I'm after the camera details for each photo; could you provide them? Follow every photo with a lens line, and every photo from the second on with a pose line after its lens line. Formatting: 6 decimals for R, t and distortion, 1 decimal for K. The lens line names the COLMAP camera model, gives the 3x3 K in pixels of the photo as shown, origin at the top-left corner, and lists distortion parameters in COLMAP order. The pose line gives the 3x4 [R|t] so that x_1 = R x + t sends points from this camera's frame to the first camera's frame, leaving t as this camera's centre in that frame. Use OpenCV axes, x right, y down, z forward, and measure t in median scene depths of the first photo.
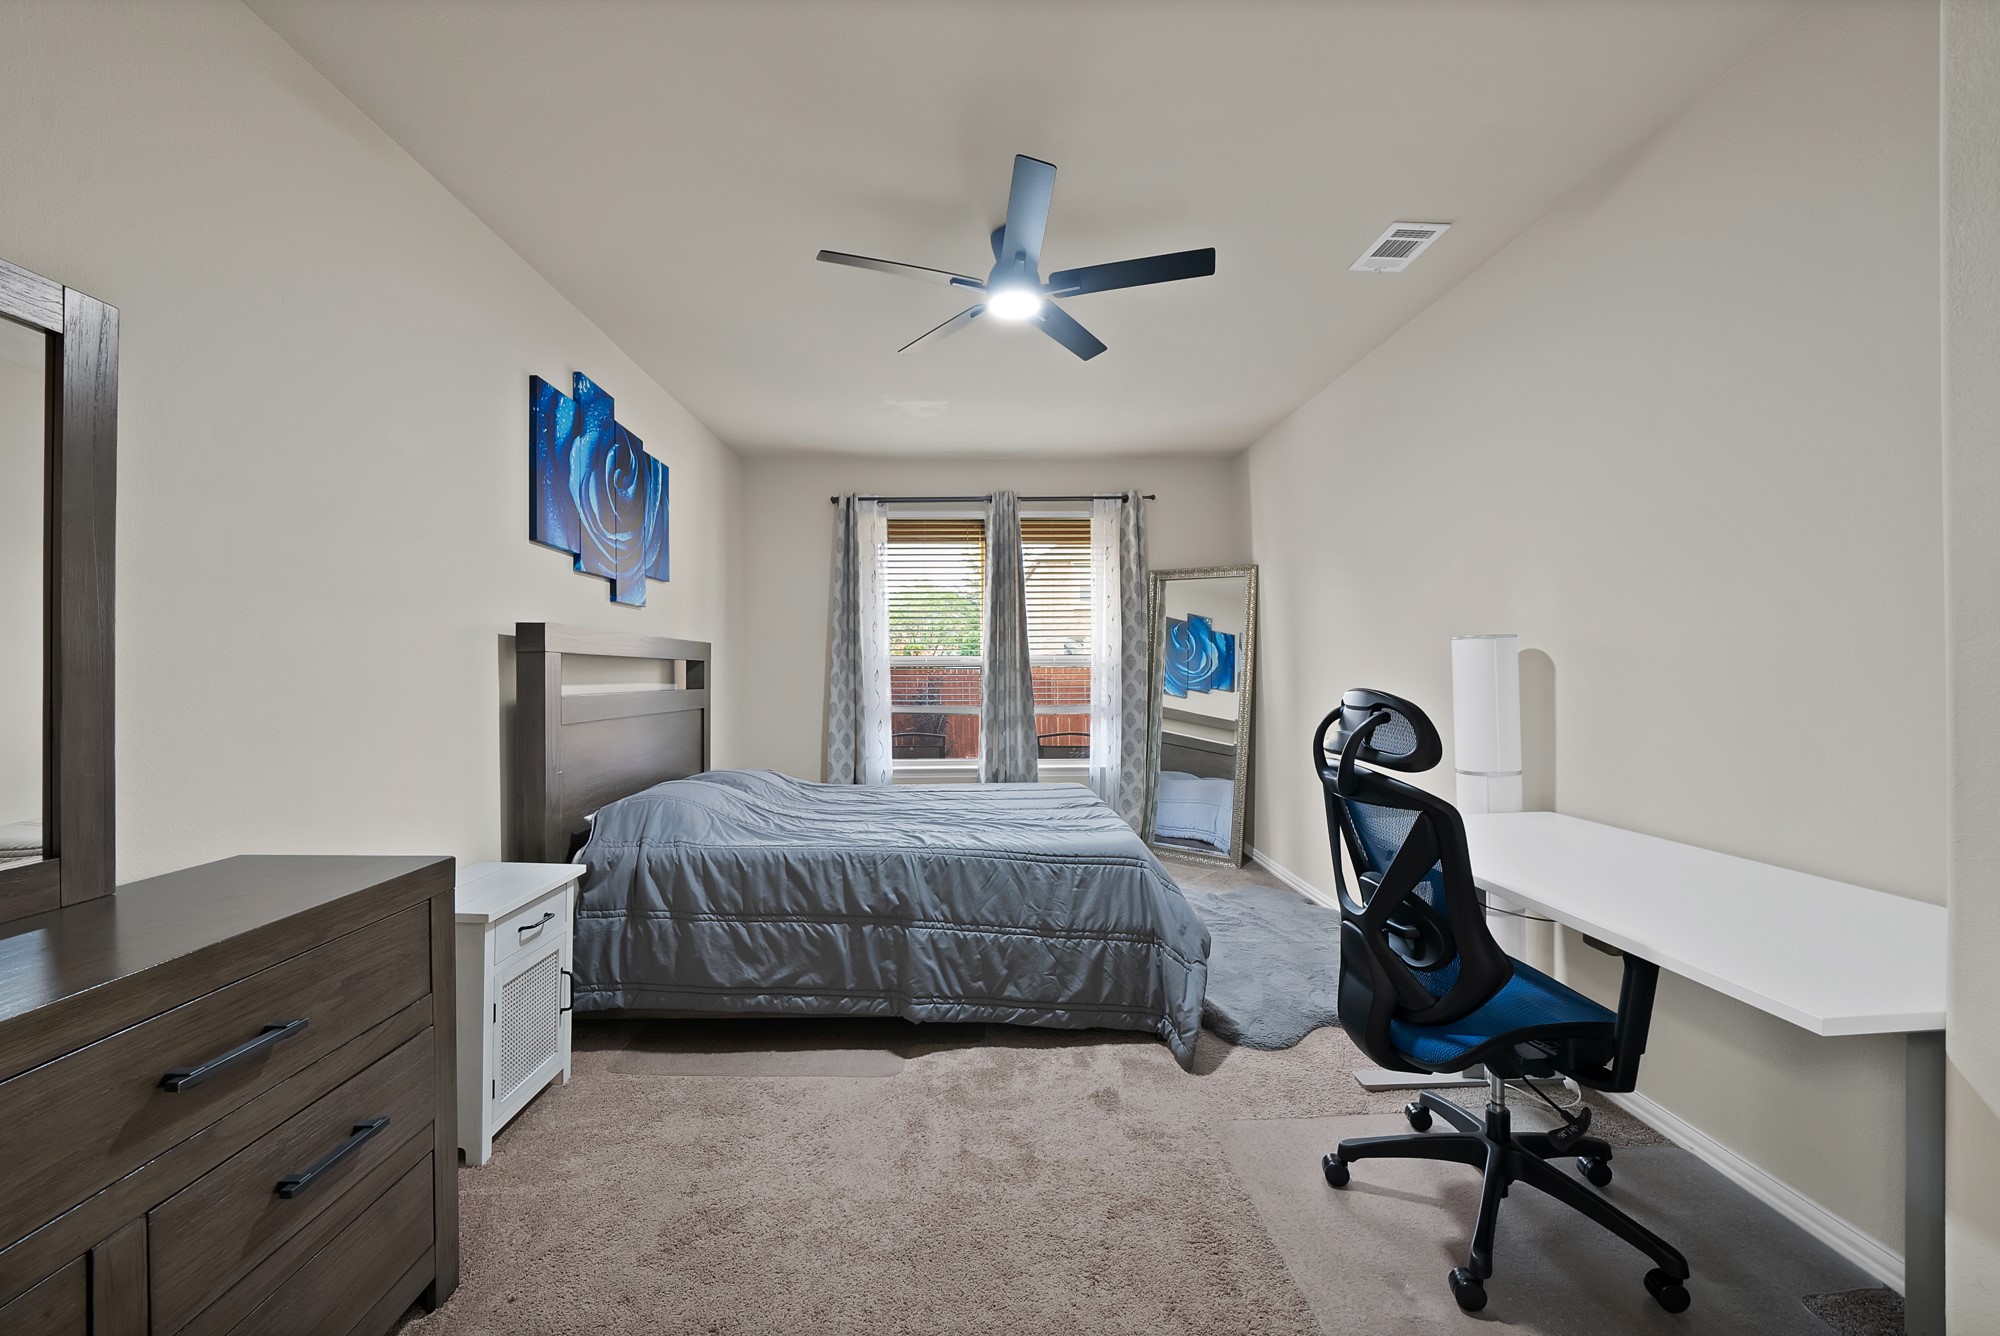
lens RADIAL K [[742.4, 0, 1000.0], [0, 742.4, 668.0], [0, 0, 1]] dist [-0.013231, -0.000109]
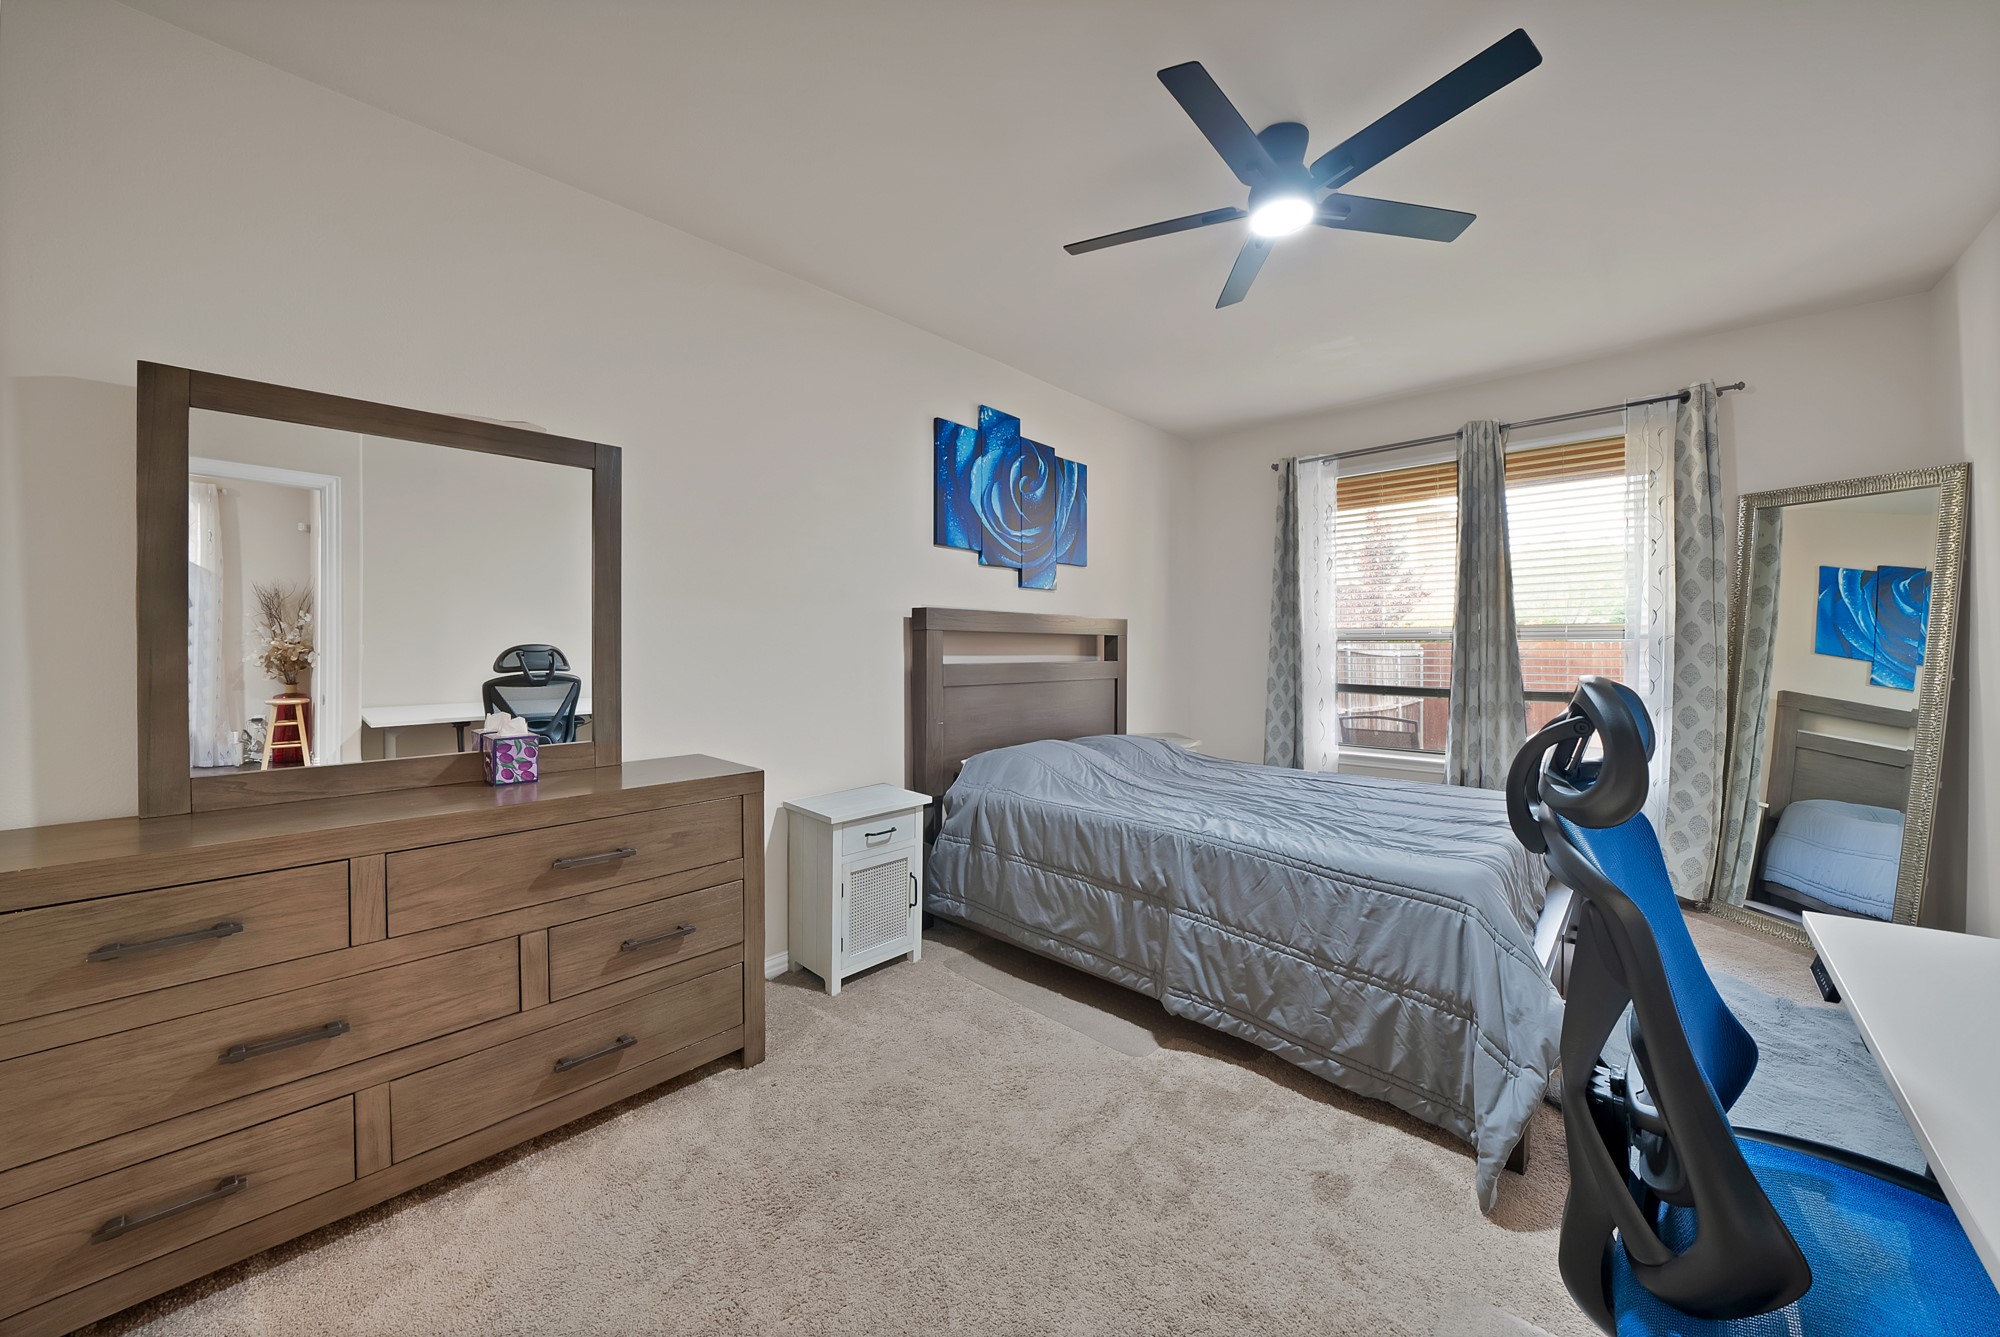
lens RADIAL K [[720.2, 0, 1000.3], [0, 720.2, 642.6], [0, 0, 1]] dist [-0.020505, -0.000015]
pose [[0.717782, 0.000333, -0.696268, 0.359453], [0.000306, 1.000000, 0.000794, 0.000092], [0.696268, -0.000783, 0.717782, 0.178770]]
